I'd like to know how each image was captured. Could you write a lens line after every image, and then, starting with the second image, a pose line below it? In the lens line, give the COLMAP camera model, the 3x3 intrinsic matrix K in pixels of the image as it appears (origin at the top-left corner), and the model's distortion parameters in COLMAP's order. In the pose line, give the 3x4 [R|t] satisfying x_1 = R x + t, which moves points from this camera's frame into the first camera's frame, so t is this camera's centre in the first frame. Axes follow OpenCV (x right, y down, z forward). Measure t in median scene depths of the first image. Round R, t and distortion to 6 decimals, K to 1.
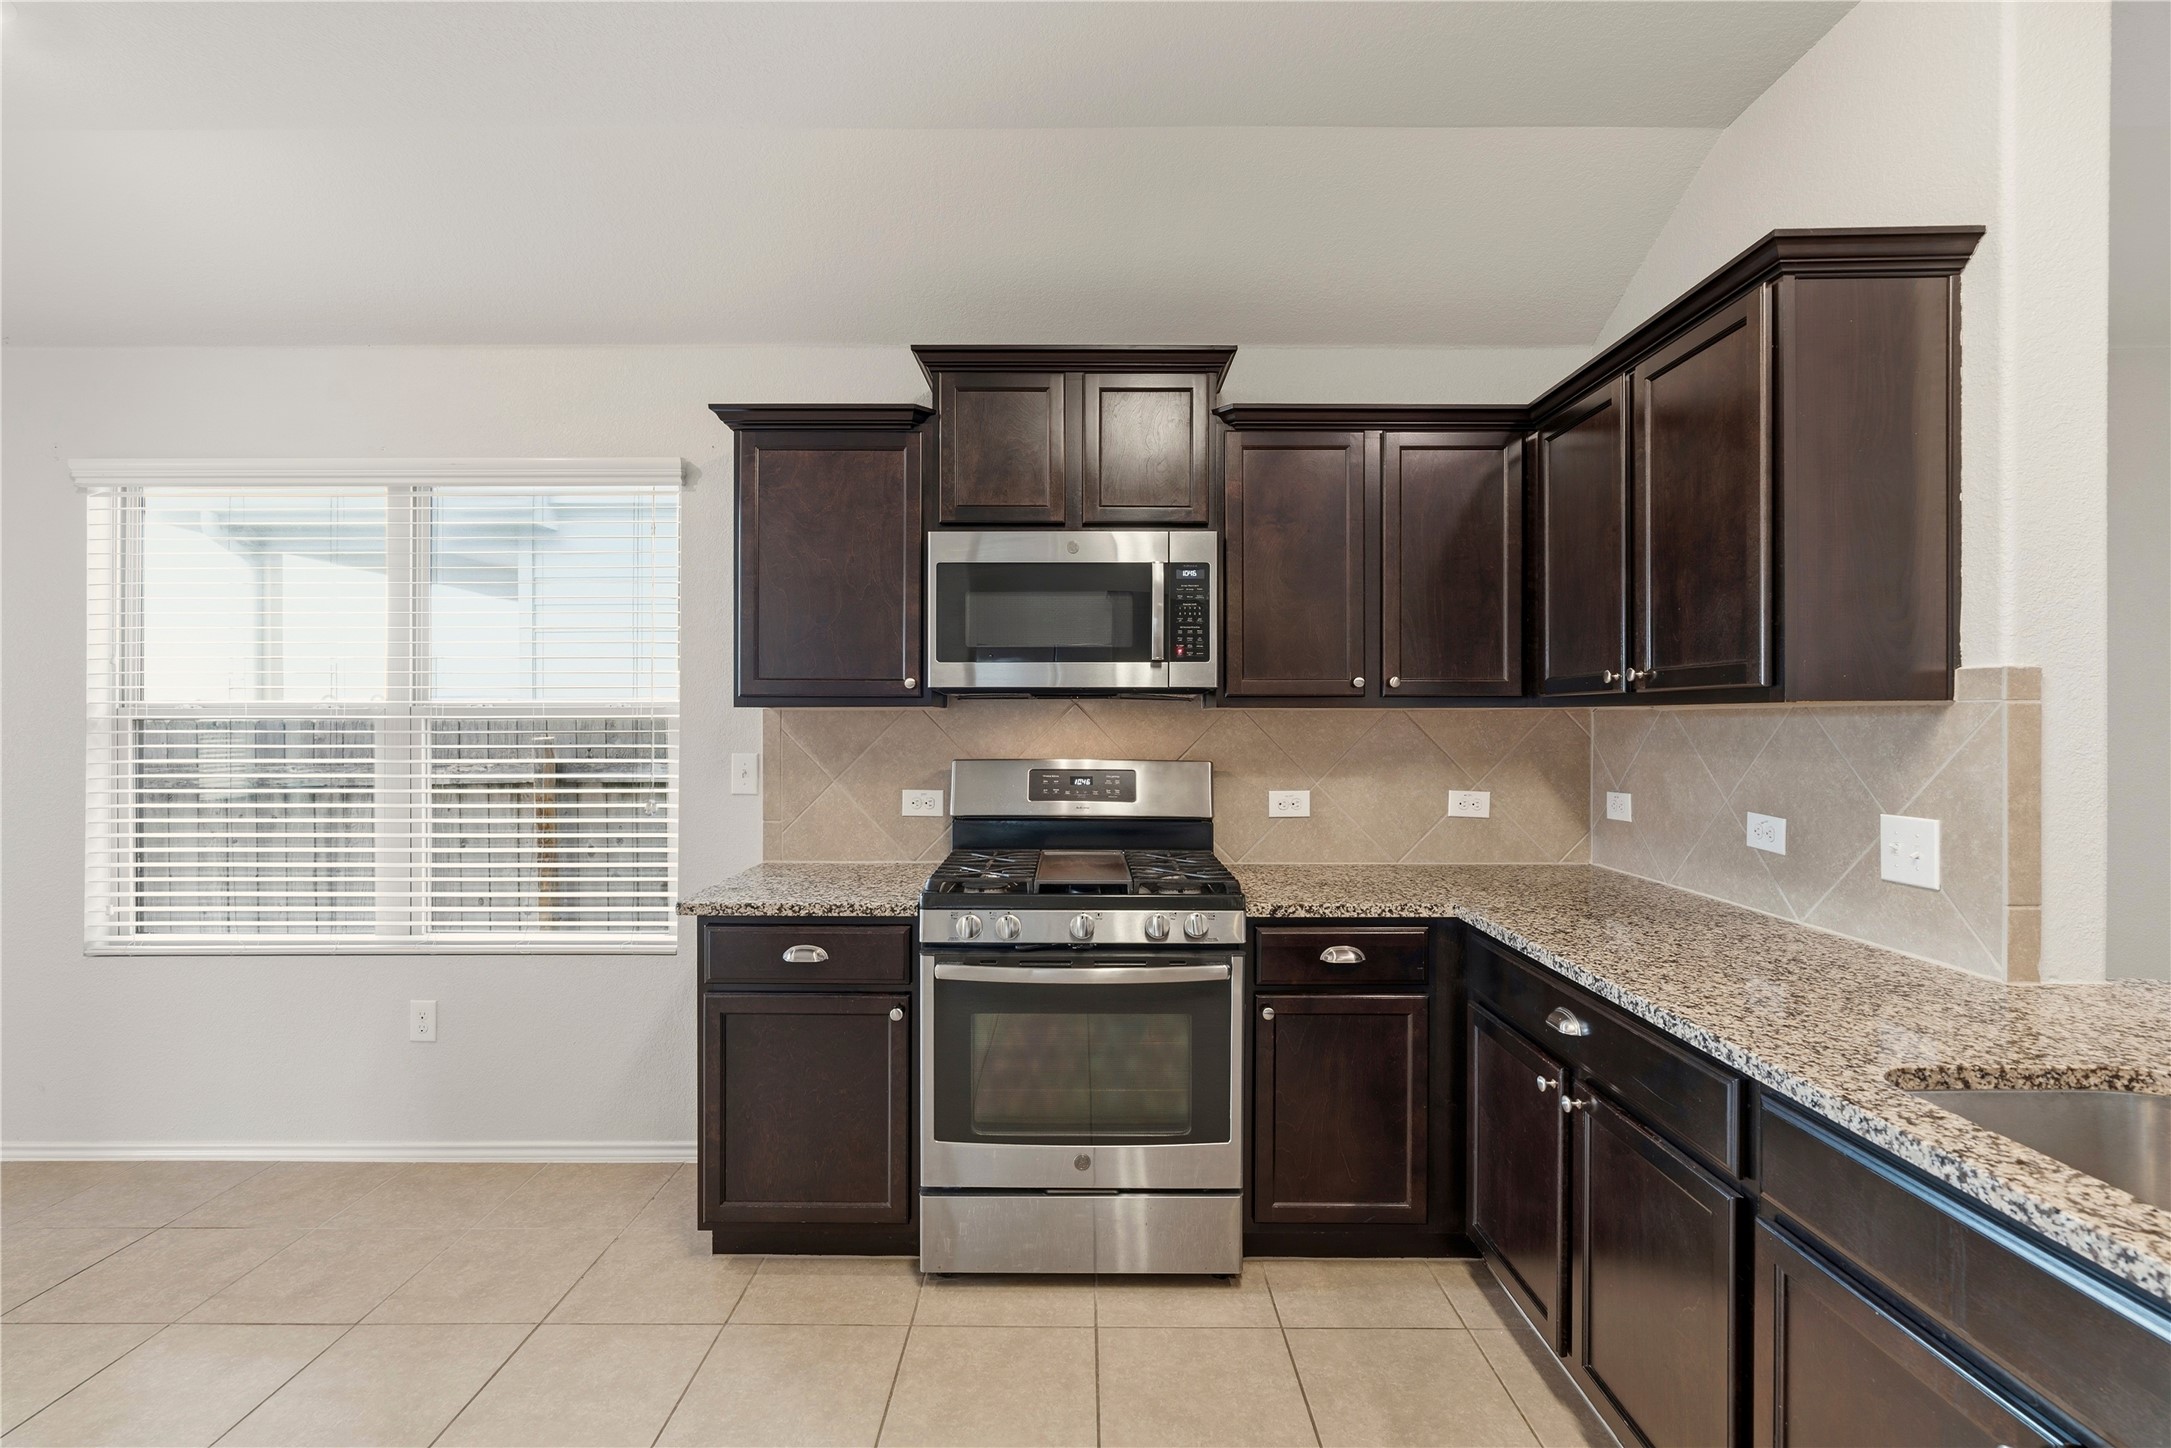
lens RADIAL K [[995.3, 0, 1081.8], [0, 995.3, 720.2], [0, 0, 1]] dist [-0.001572, 0.000249]
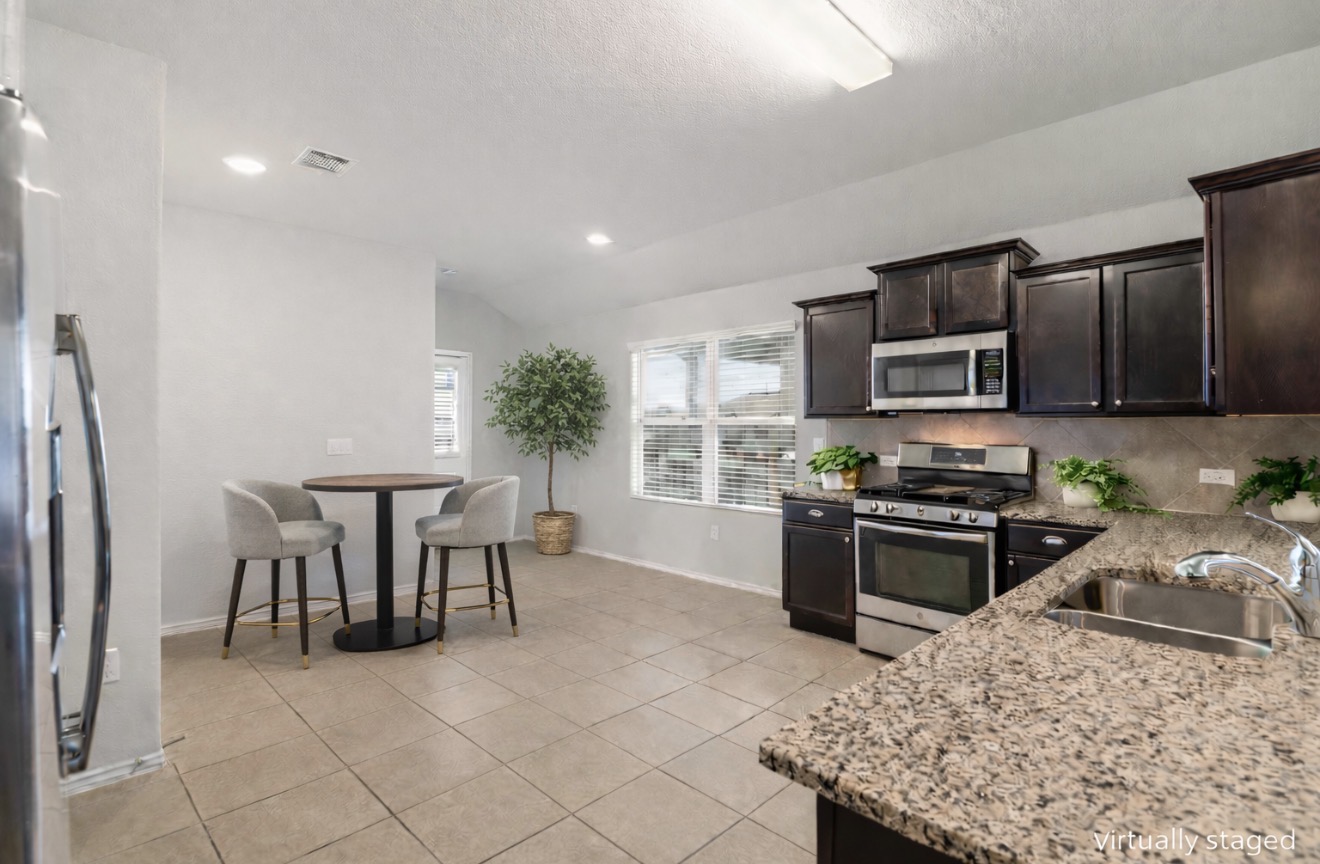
lens RADIAL K [[620.3, 0, 660.0], [0, 620.3, 432.0], [0, 0, 1]] dist [-0.000608, -0.000030]
pose [[0.715279, 0.009712, -0.698772, 0.531820], [-0.001489, 0.999922, 0.012374, 0.002555], [0.698838, -0.007811, 0.715238, -0.420912]]
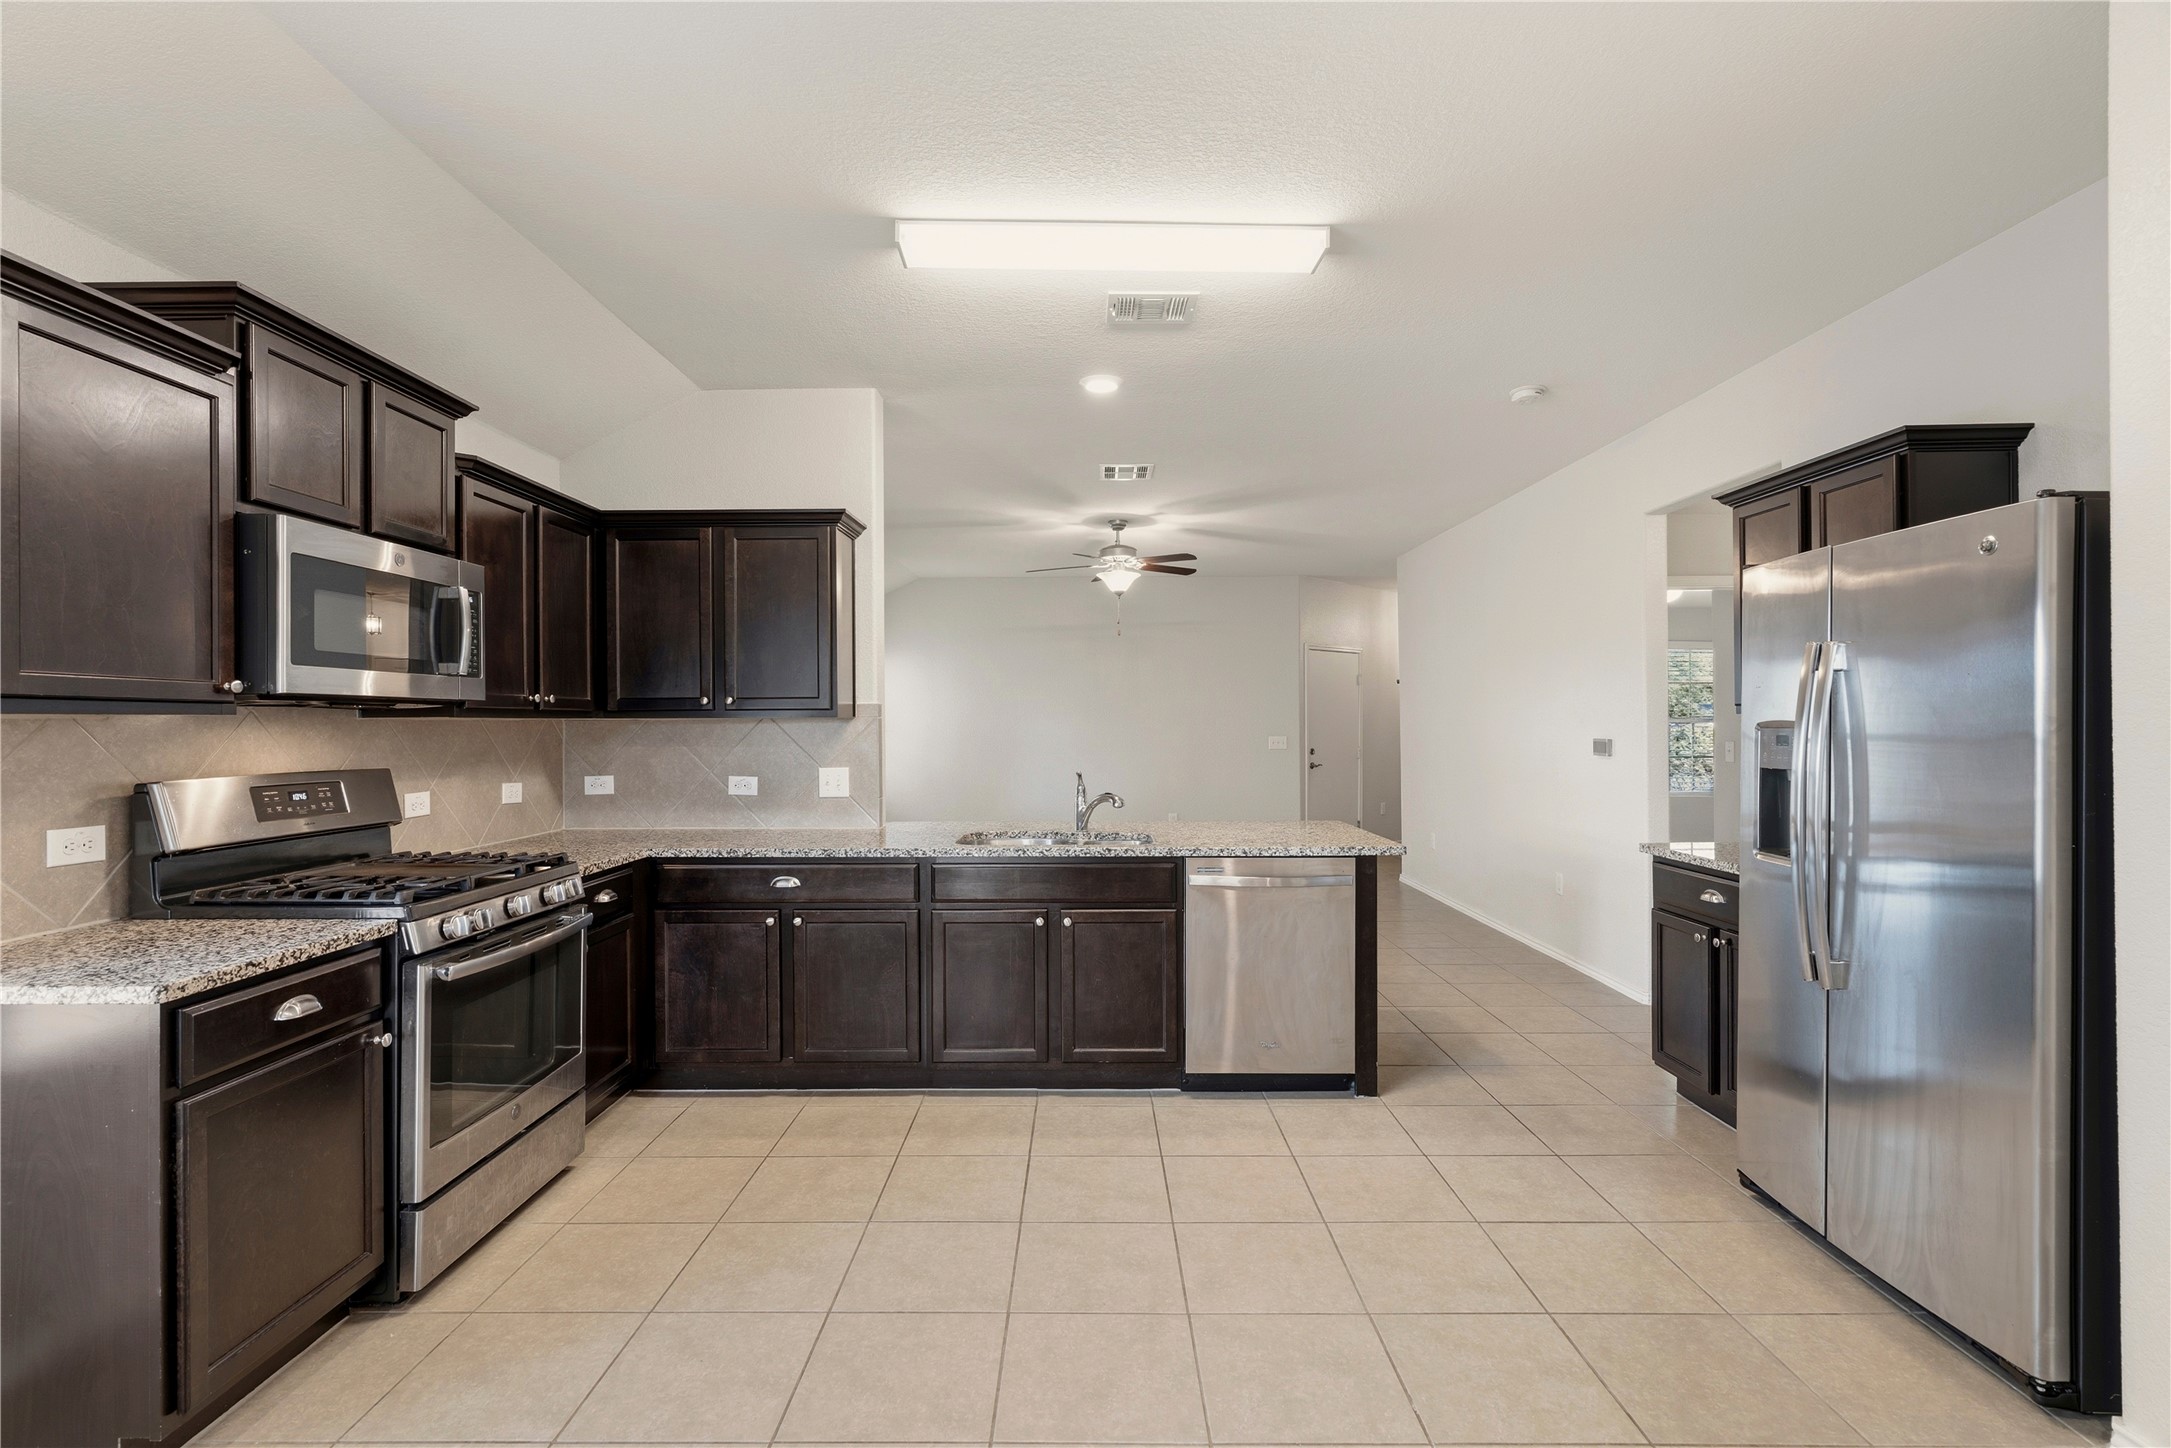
lens RADIAL K [[995.3, 0, 1081.8], [0, 995.3, 720.2], [0, 0, 1]] dist [-0.001572, 0.000249]
pose [[0.001529, 0.002067, 0.999997, -1.056930], [0.007929, 0.999966, -0.002079, -0.001304], [-0.999967, 0.007932, 0.001513, 0.313515]]
